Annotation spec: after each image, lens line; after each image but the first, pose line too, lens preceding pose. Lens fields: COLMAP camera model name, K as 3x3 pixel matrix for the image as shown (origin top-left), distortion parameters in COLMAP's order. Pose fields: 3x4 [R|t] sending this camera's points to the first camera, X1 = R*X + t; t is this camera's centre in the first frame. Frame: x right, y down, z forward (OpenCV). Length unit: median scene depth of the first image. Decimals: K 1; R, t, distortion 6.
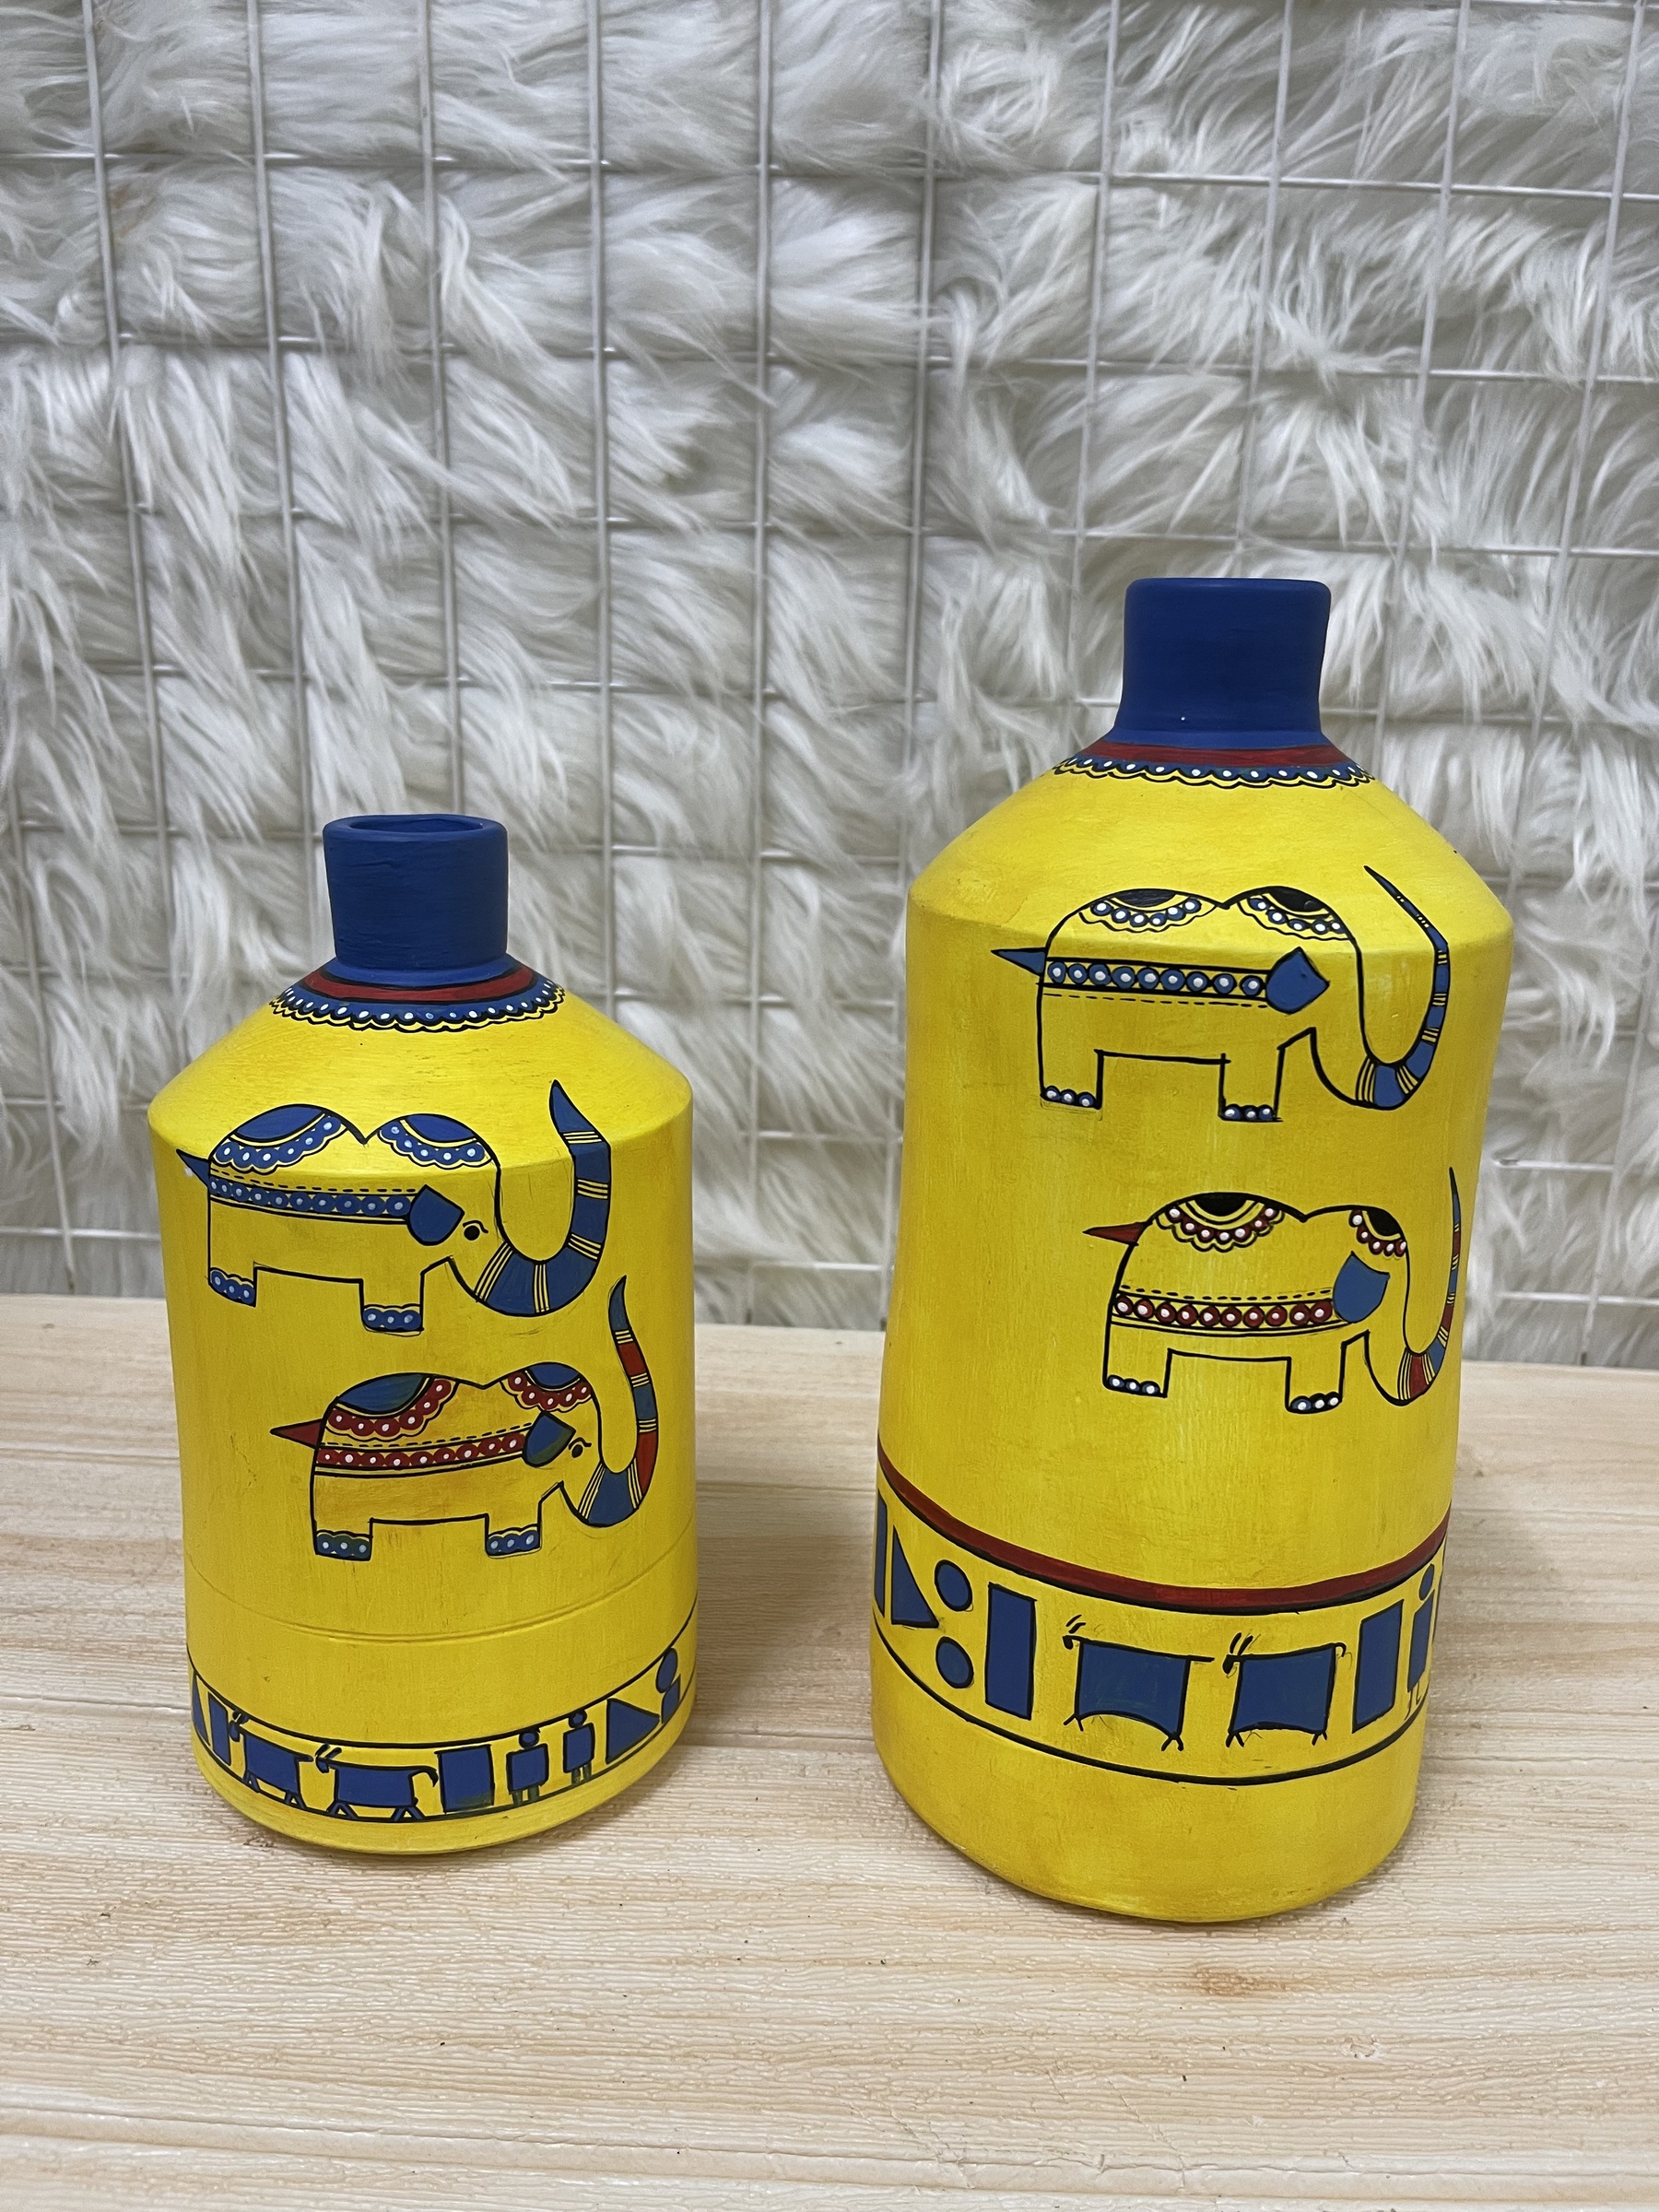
lens RADIAL K [[1729.6, 0, 831.7], [0, 1729.6, 1137.5], [0, 0, 1]] dist [0.054460, -0.098668]
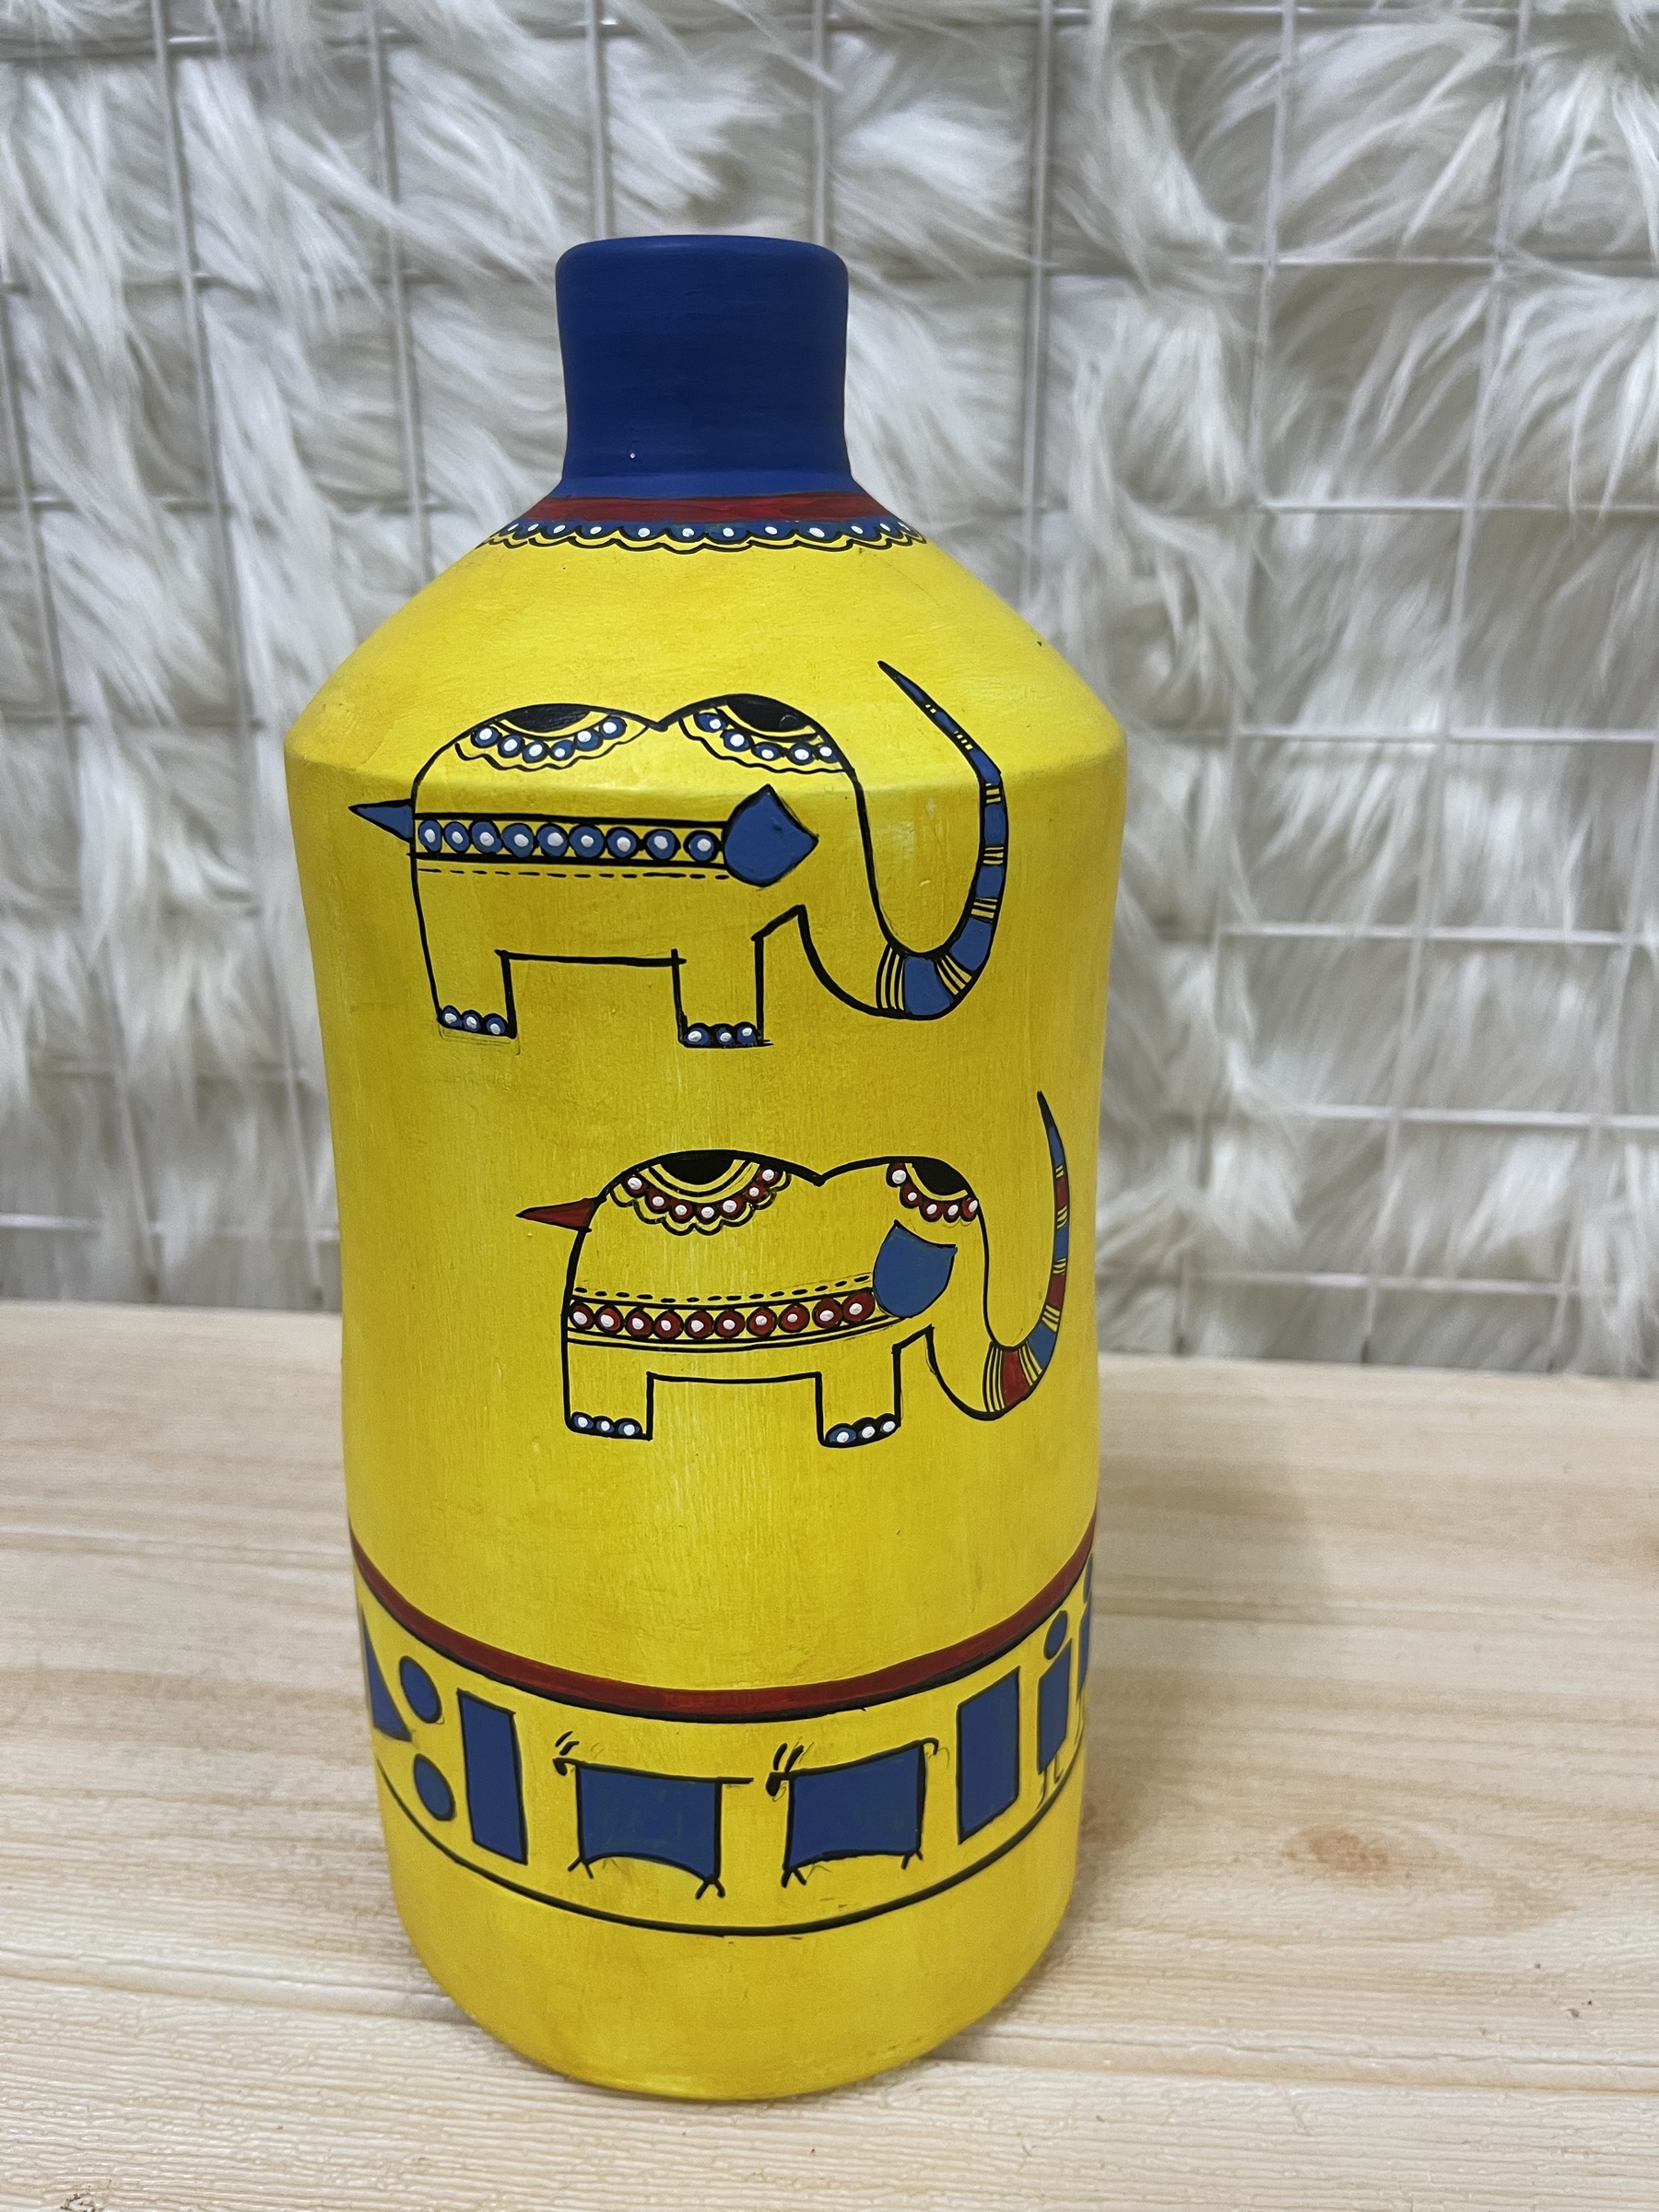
lens RADIAL K [[1729.6, 0, 829.0], [0, 1729.6, 1137.3], [0, 0, 1]] dist [0.054460, -0.098668]
pose [[0.997937, -0.006761, -0.063838, 0.005900], [0.010840, 0.997906, 0.063764, -0.038076], [0.063274, -0.064325, 0.995921, 0.261758]]
